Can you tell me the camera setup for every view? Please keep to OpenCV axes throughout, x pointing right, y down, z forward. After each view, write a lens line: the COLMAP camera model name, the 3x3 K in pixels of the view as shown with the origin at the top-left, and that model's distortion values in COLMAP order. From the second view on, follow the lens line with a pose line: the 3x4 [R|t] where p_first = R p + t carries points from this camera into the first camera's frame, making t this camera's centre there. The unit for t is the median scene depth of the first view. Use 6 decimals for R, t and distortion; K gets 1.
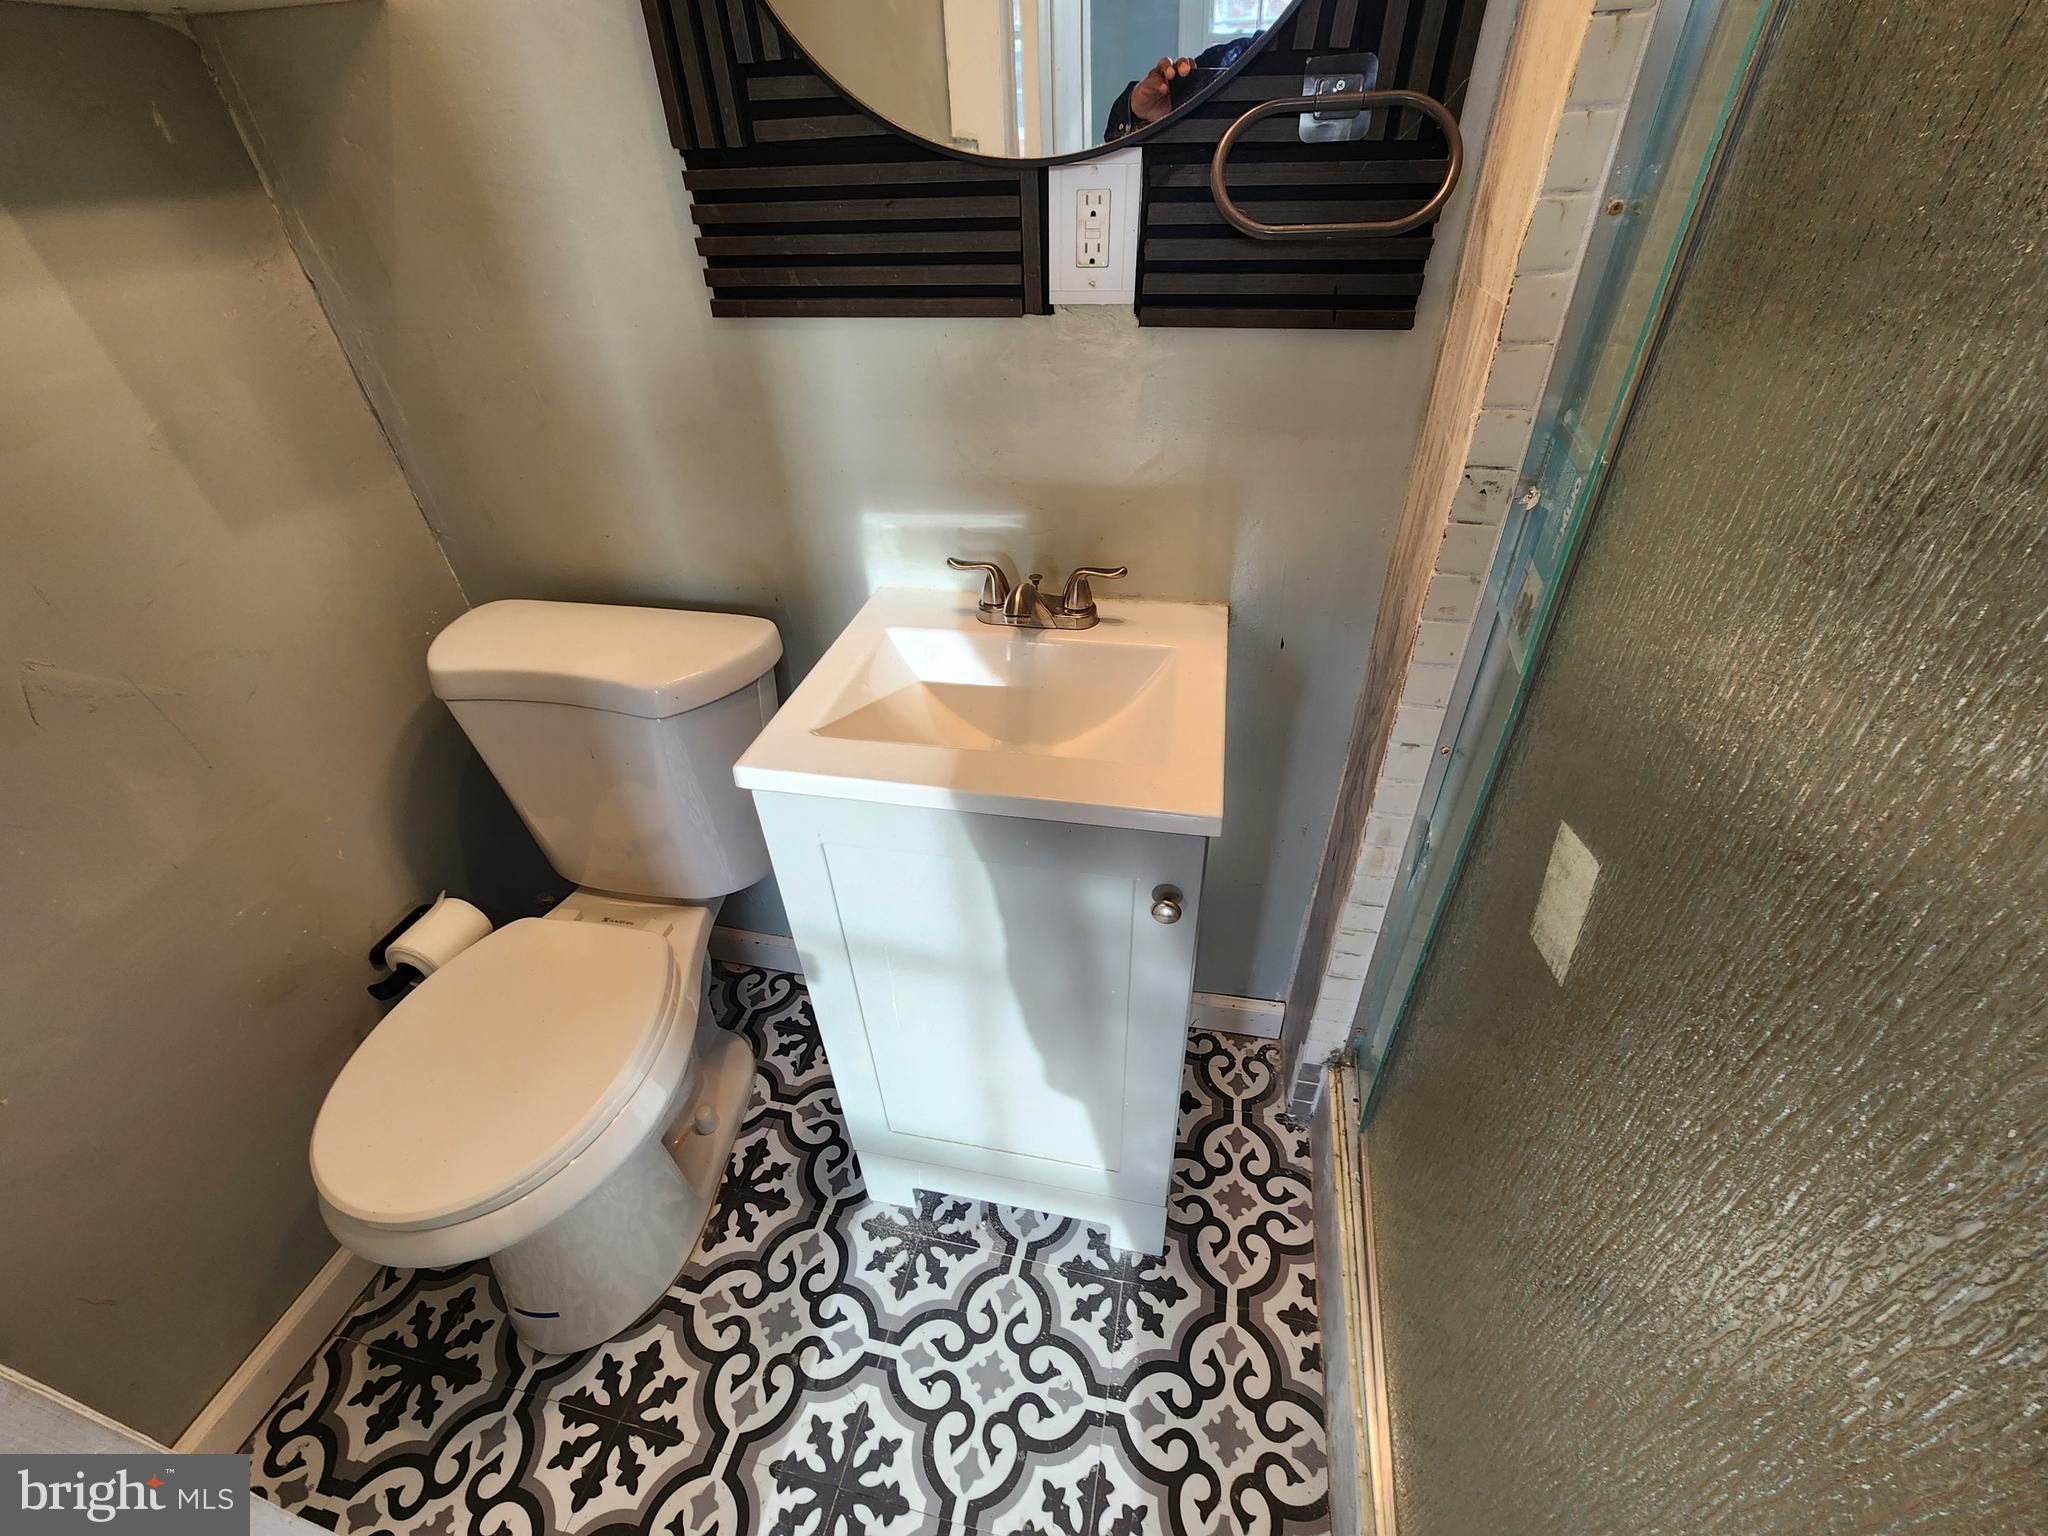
lens RADIAL K [[857.9, 0, 1025.5], [0, 857.9, 759.5], [0, 0, 1]] dist [-0.002567, 0.000768]
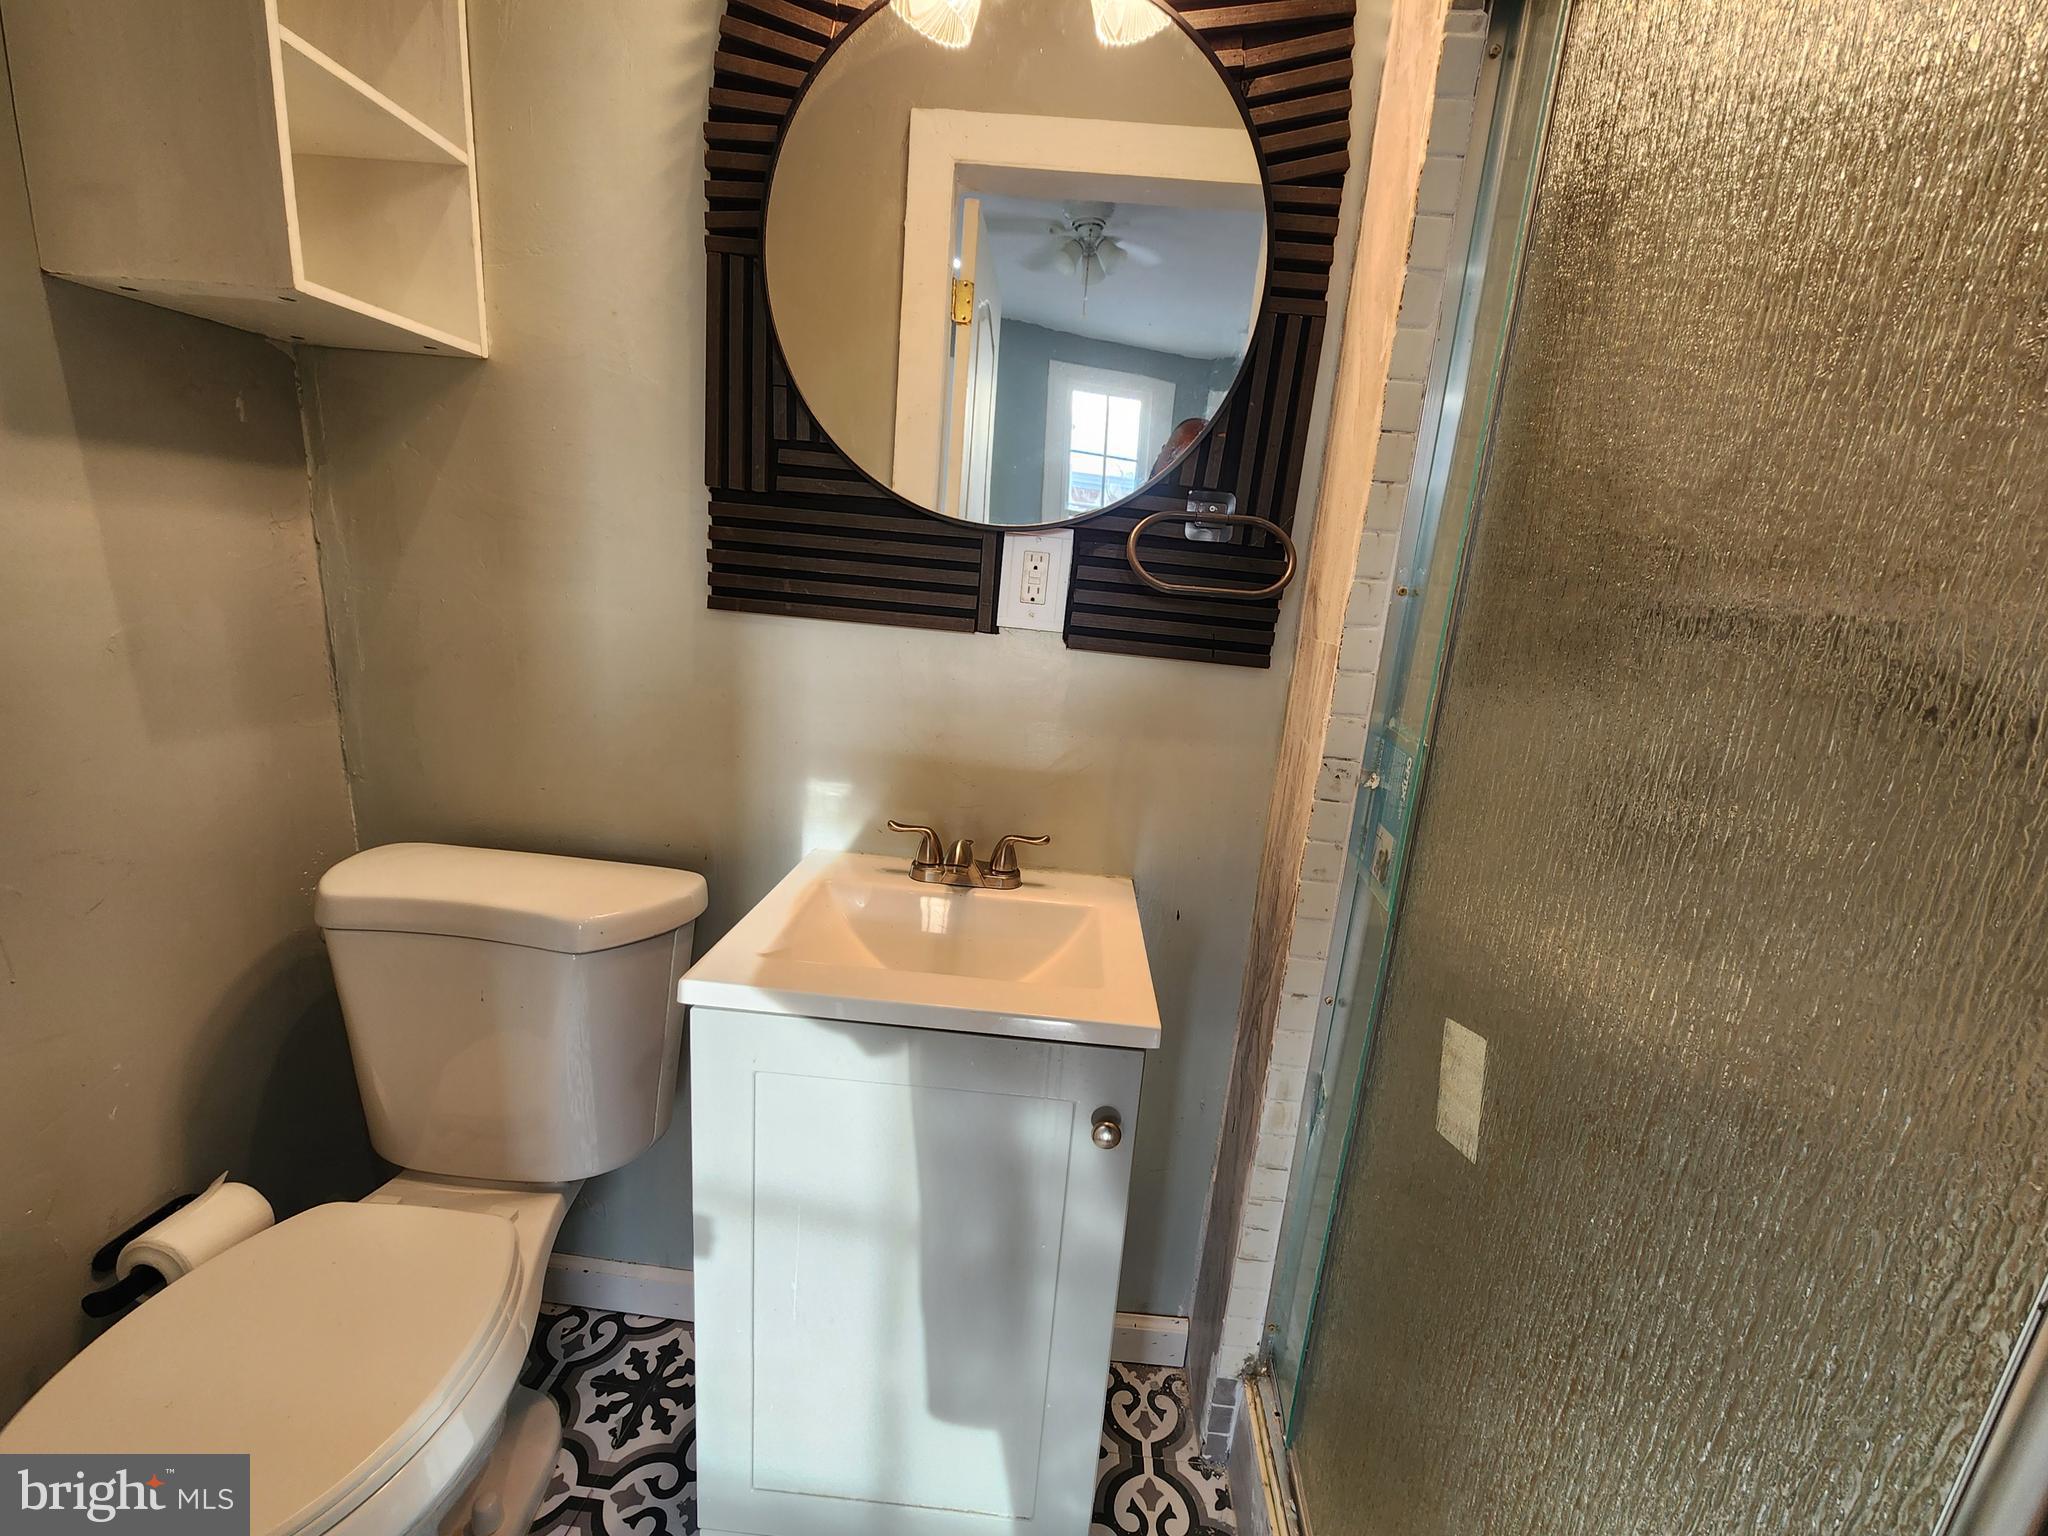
lens RADIAL K [[840.8, 0, 1043.3], [0, 840.8, 768.8], [0, 0, 1]] dist [-0.001600, 0.000099]
pose [[0.980126, 0.081305, 0.180950, -0.099979], [-0.003787, 0.919656, -0.392706, 0.133597], [-0.198341, 0.384216, 0.901687, -0.045568]]
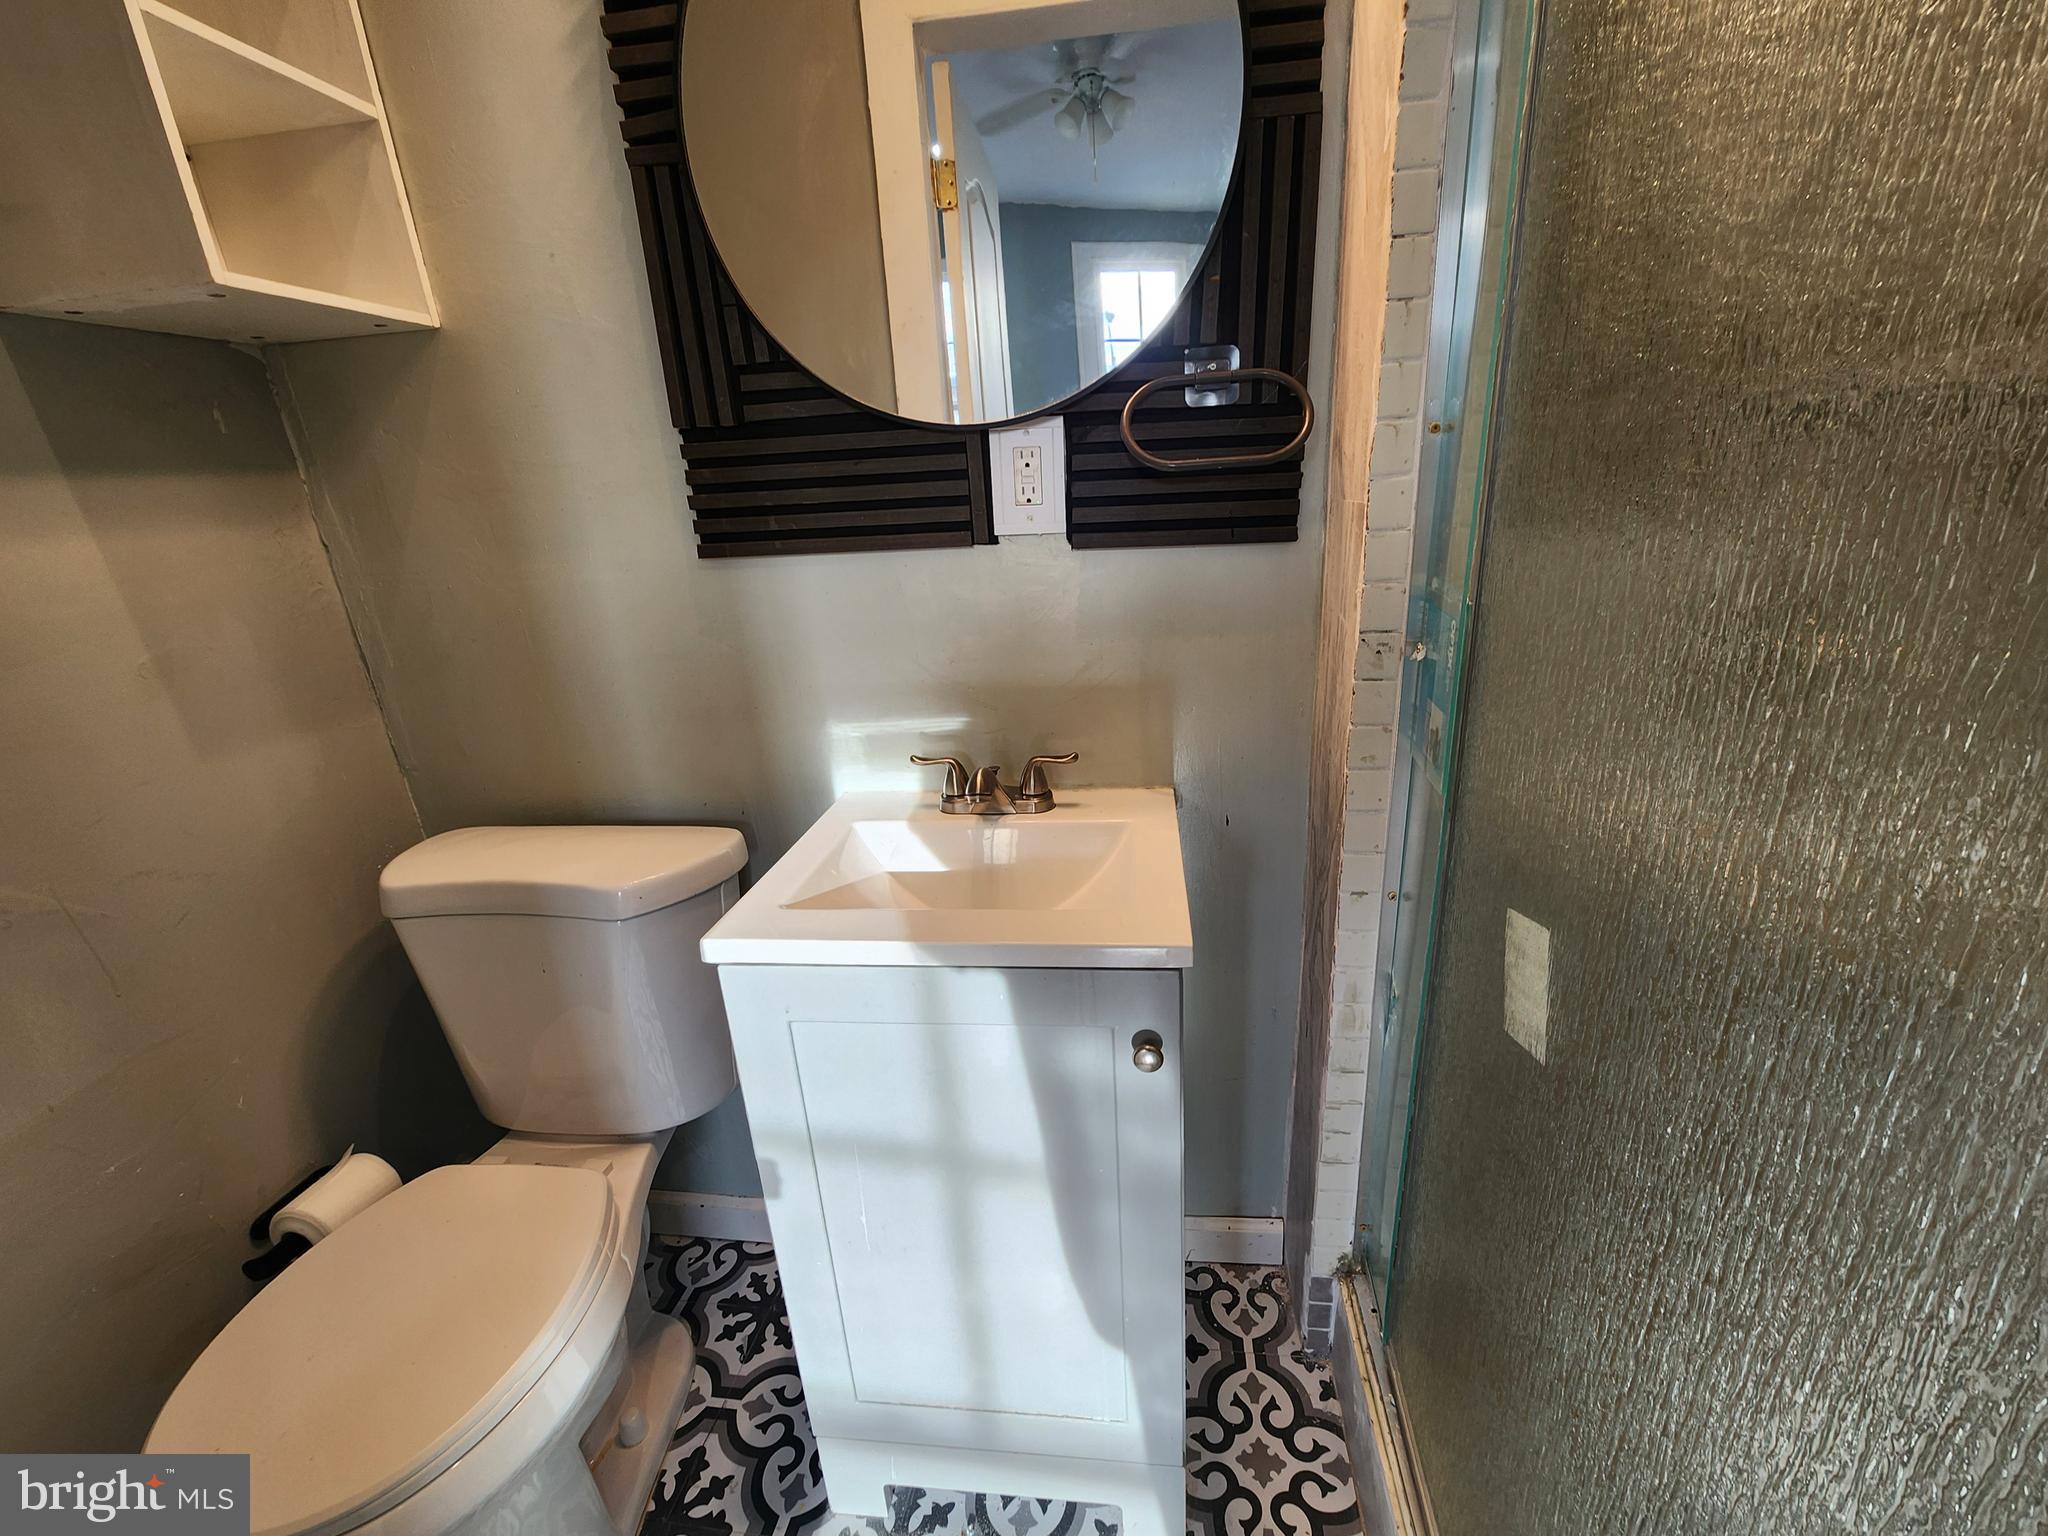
lens RADIAL K [[845.3, 0, 1040.2], [0, 845.3, 771.6], [0, 0, 1]] dist [-0.003890, 0.001395]
pose [[0.995717, -0.046108, 0.080138, -0.015808], [0.068265, 0.951206, -0.300911, 0.116202], [-0.062353, 0.305093, 0.950279, -0.005528]]
